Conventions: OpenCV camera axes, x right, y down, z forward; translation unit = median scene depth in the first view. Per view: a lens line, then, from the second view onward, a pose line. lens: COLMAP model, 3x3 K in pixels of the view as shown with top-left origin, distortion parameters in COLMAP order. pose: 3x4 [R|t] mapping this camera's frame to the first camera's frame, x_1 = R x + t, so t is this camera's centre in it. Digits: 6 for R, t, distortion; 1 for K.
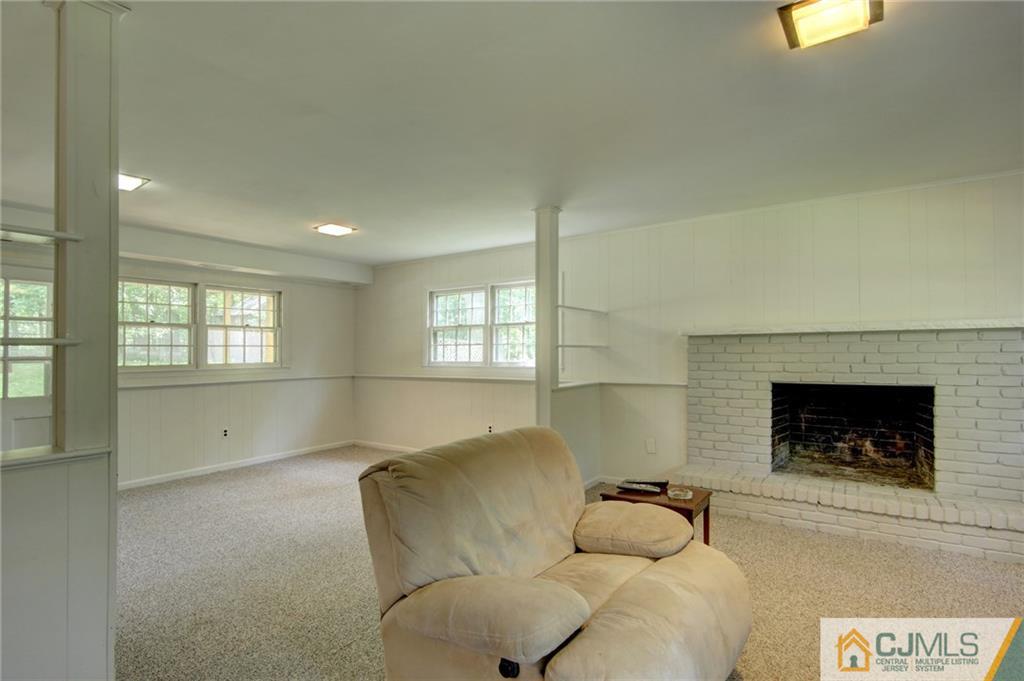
lens RADIAL K [[500.8, 0, 514.0], [0, 500.8, 350.7], [0, 0, 1]] dist [-0.010303, -0.000360]
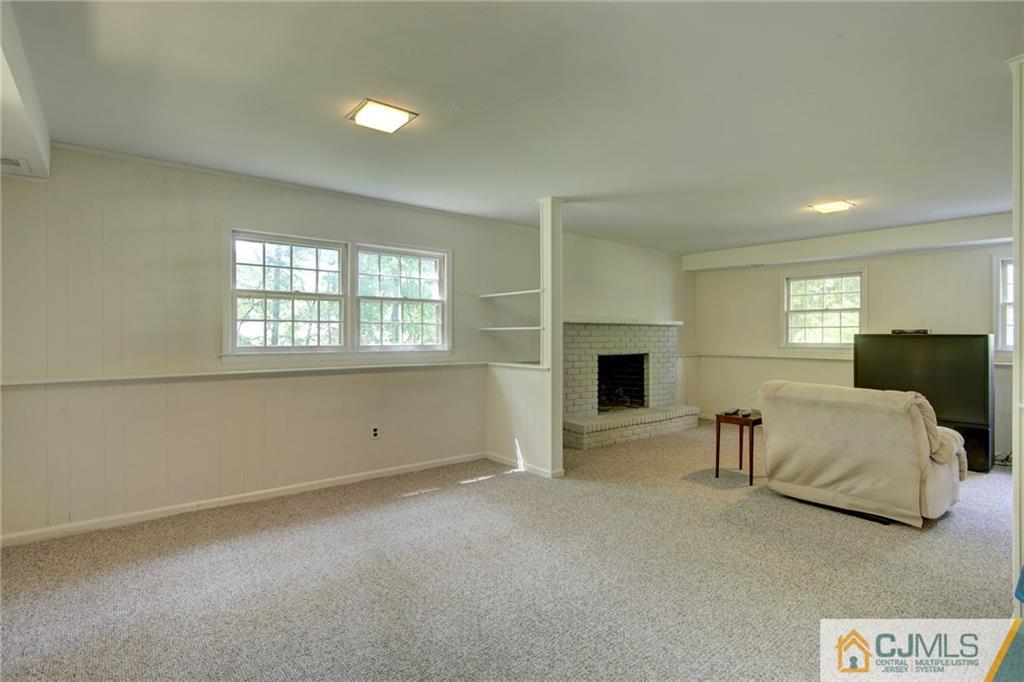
lens RADIAL K [[500.8, 0, 515.3], [0, 500.8, 343.7], [0, 0, 1]] dist [-0.010303, -0.000360]
pose [[0.291761, -0.011742, 0.956419, -1.012448], [-0.011891, 0.999803, 0.015902, 0.006726], [-0.956417, -0.016012, 0.291564, 0.783952]]
